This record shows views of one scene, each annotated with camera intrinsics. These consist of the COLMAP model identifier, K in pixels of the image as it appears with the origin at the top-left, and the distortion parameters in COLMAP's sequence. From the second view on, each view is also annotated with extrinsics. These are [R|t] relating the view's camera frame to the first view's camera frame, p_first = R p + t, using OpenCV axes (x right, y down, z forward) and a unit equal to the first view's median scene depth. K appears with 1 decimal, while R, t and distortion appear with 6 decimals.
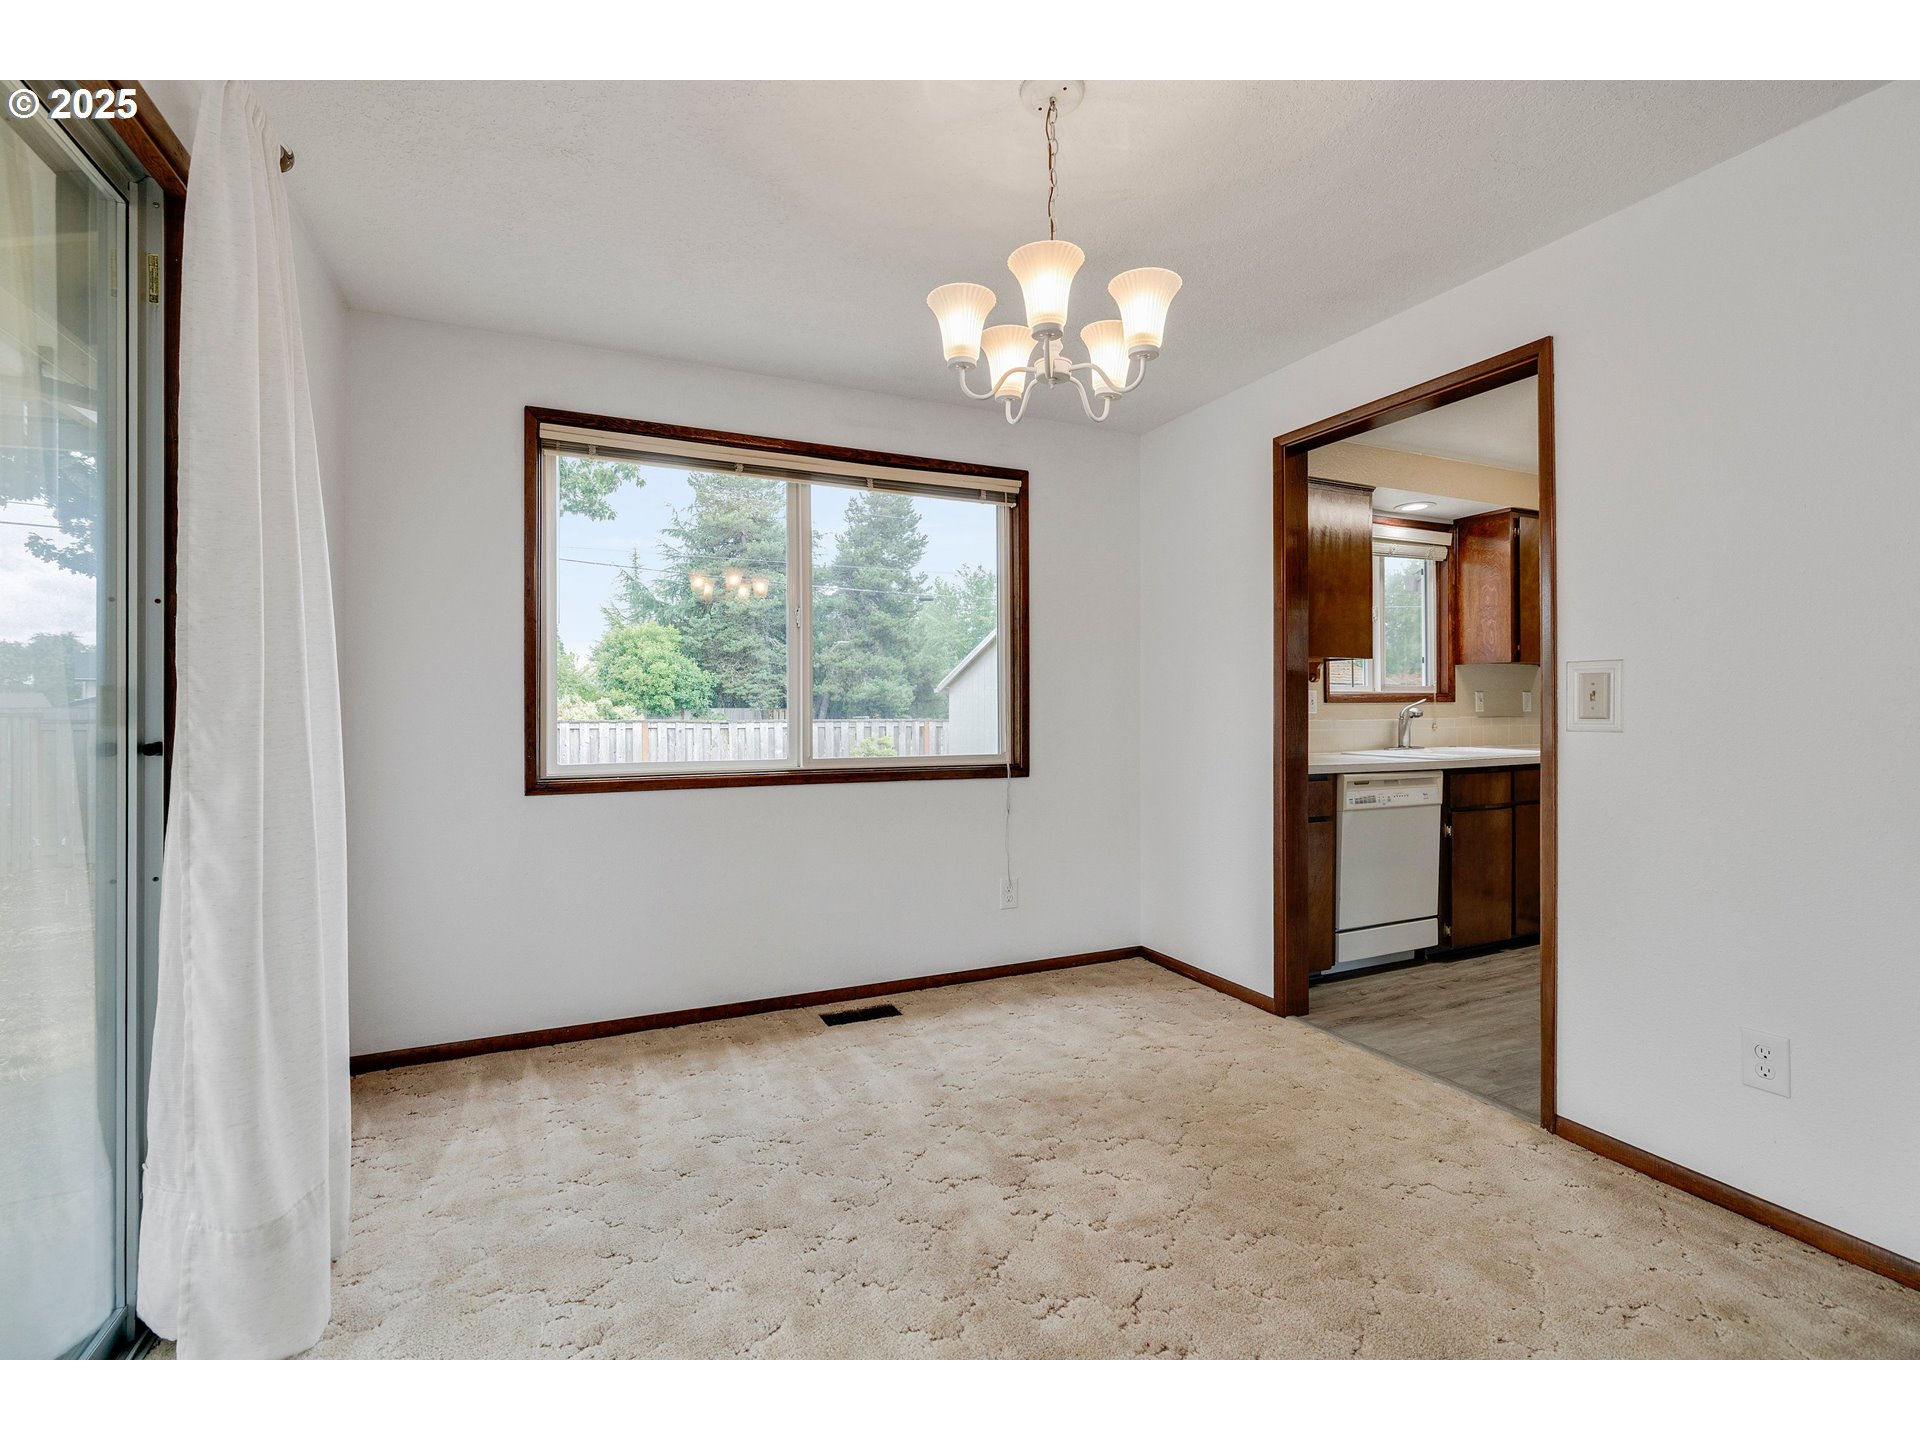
lens RADIAL K [[869.5, 0, 953.4], [0, 869.5, 711.8], [0, 0, 1]] dist [0.000158, 0.000499]
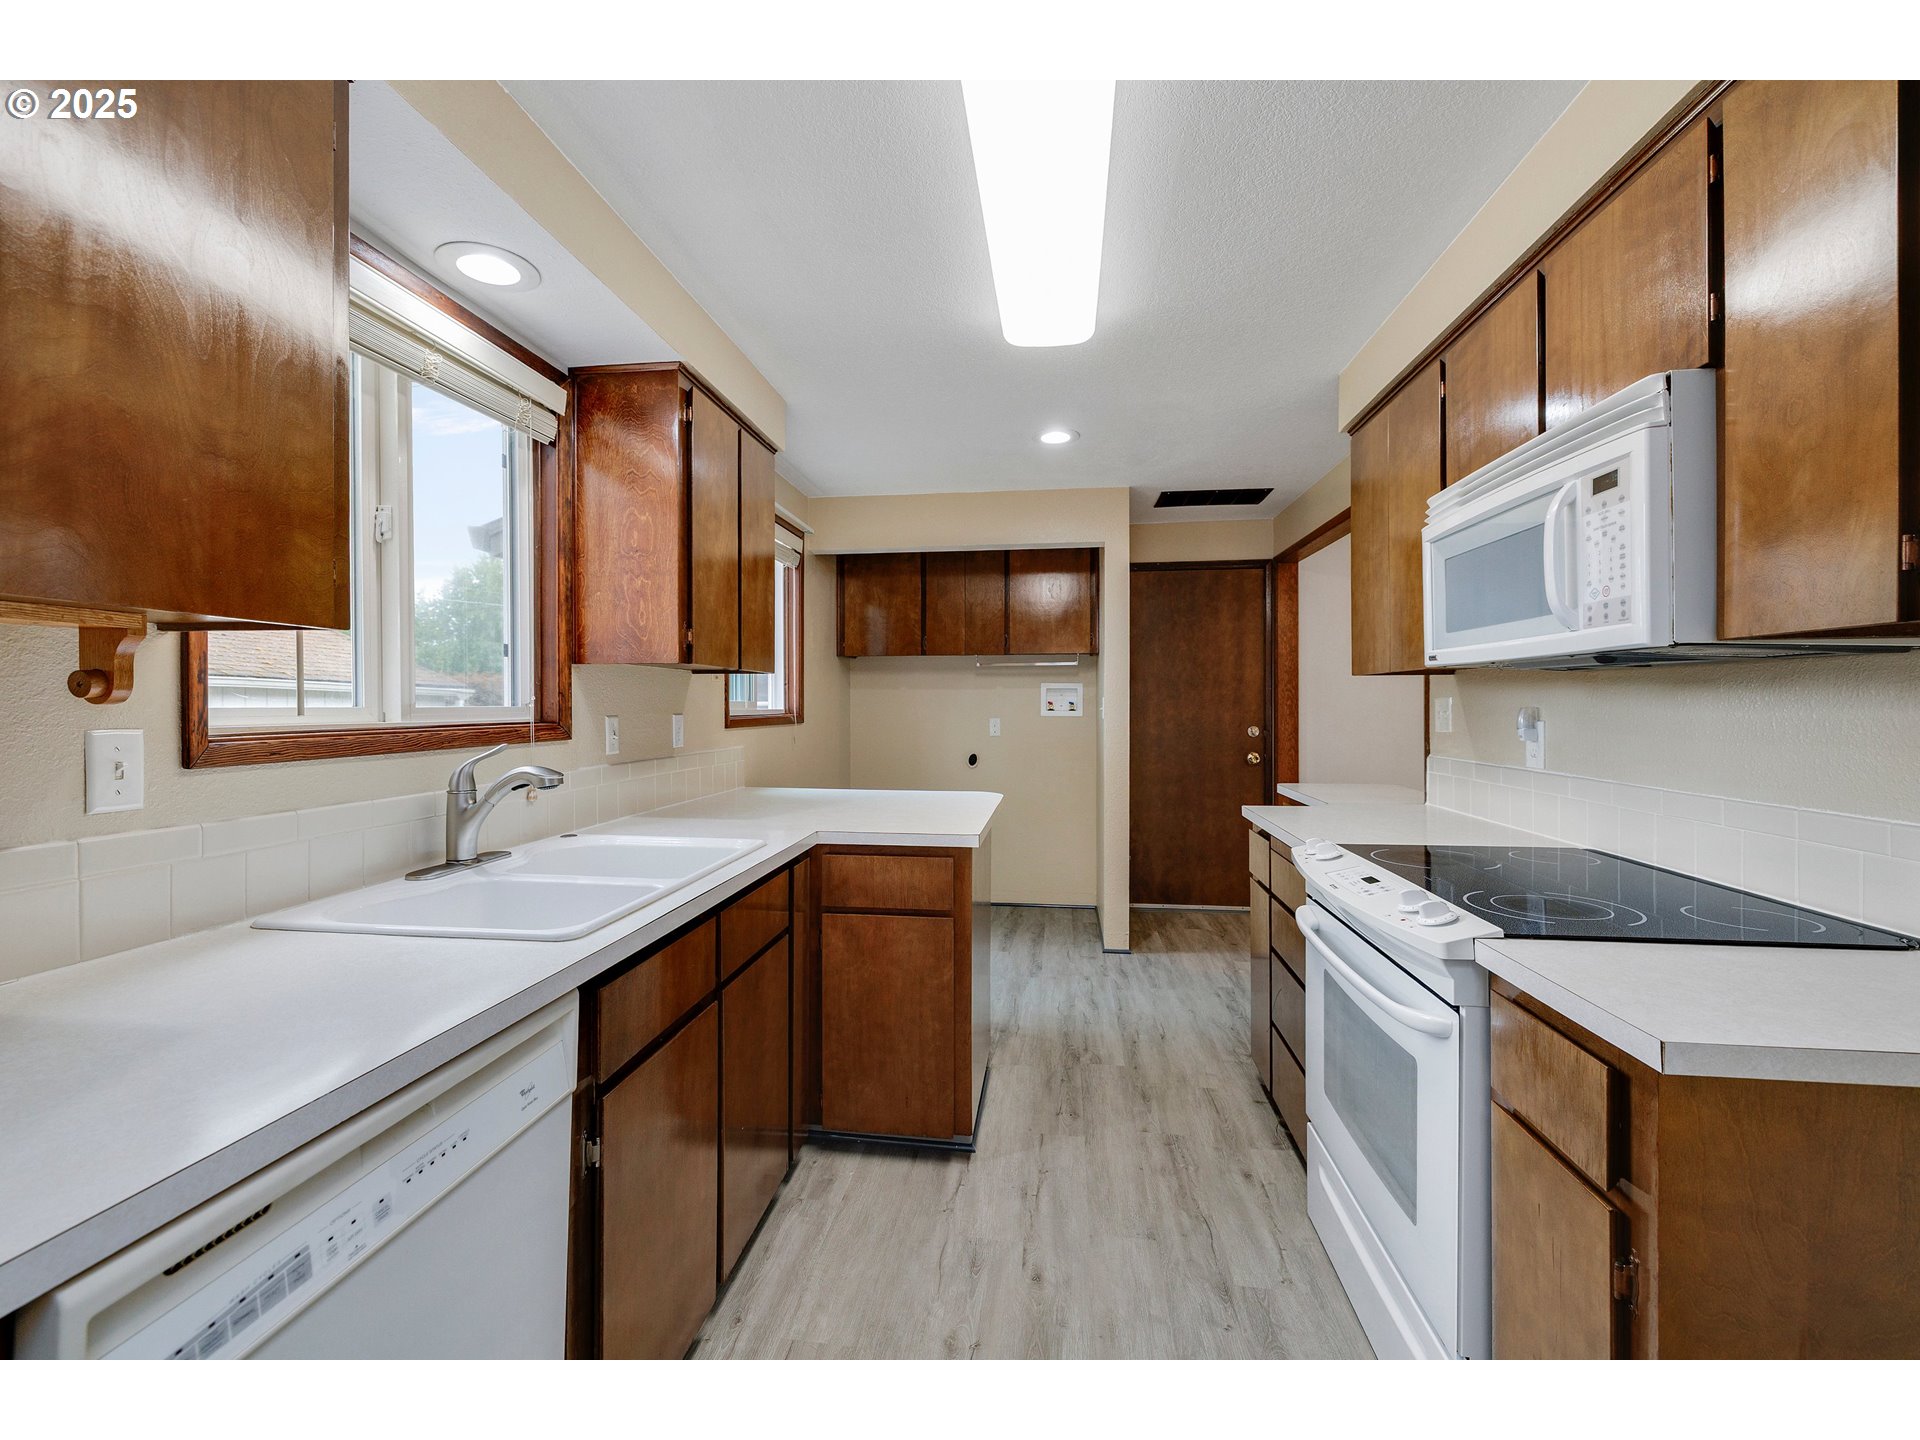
lens RADIAL K [[809.7, 0, 957.7], [0, 809.7, 707.0], [0, 0, 1]] dist [0.000112, 0.001075]
pose [[0.526794, 0.001138, 0.849992, 0.331797], [0.000439, 0.999999, -0.001611, -0.031443], [-0.849993, 0.001222, 0.526793, 0.628177]]
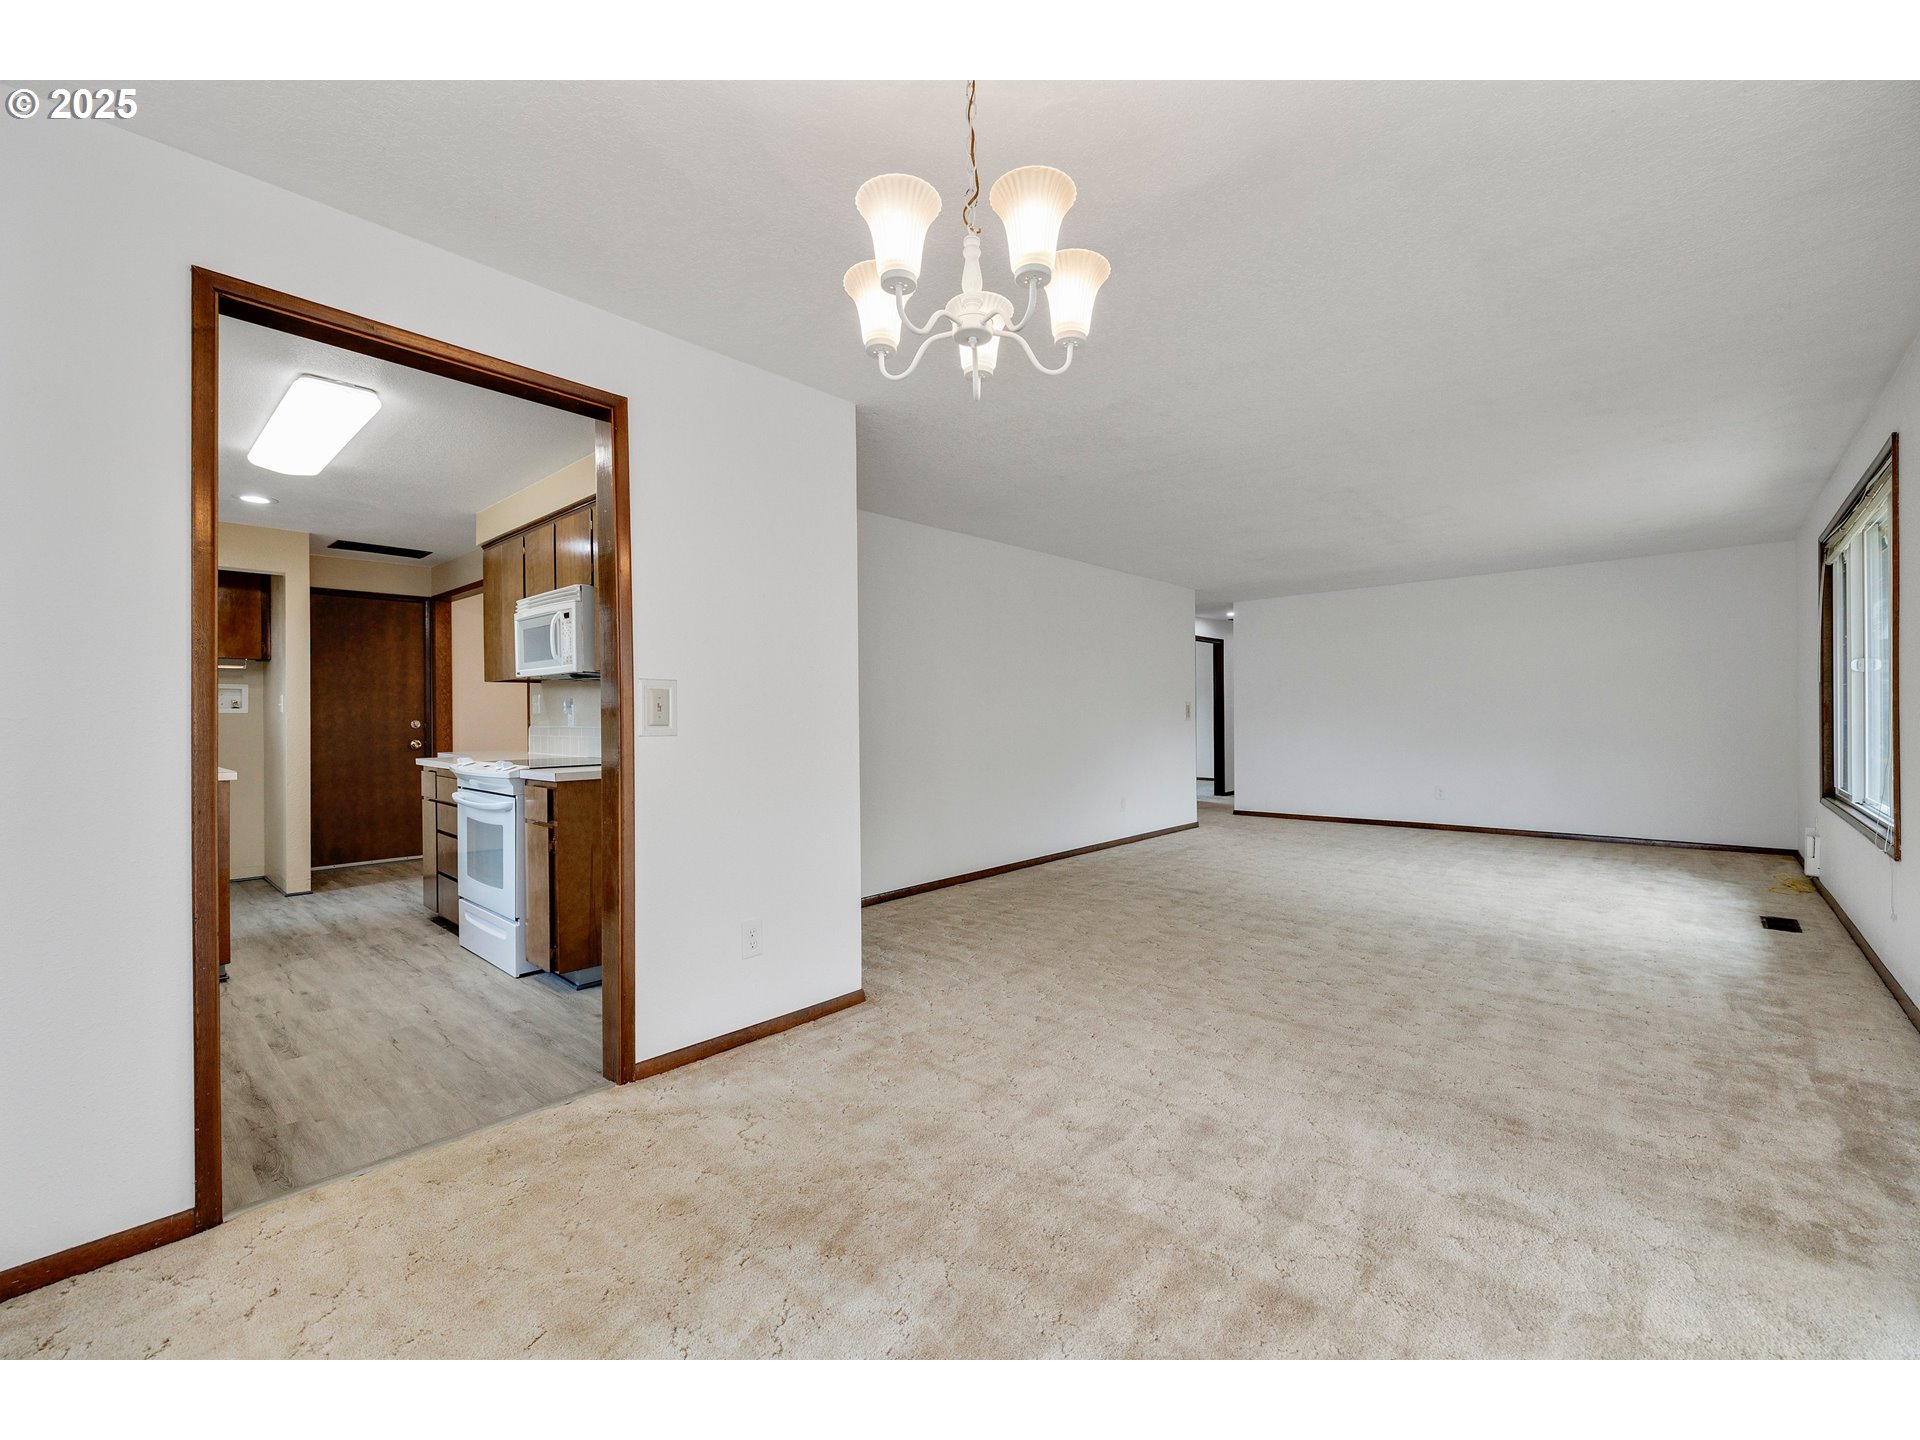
lens RADIAL K [[809.7, 0, 958.8], [0, 809.7, 715.4], [0, 0, 1]] dist [0.000112, 0.001075]
pose [[-0.391867, 0.008356, 0.919984, -0.255648], [0.011198, 0.999928, -0.004312, 0.001372], [-0.919954, 0.008613, -0.391933, 0.536360]]
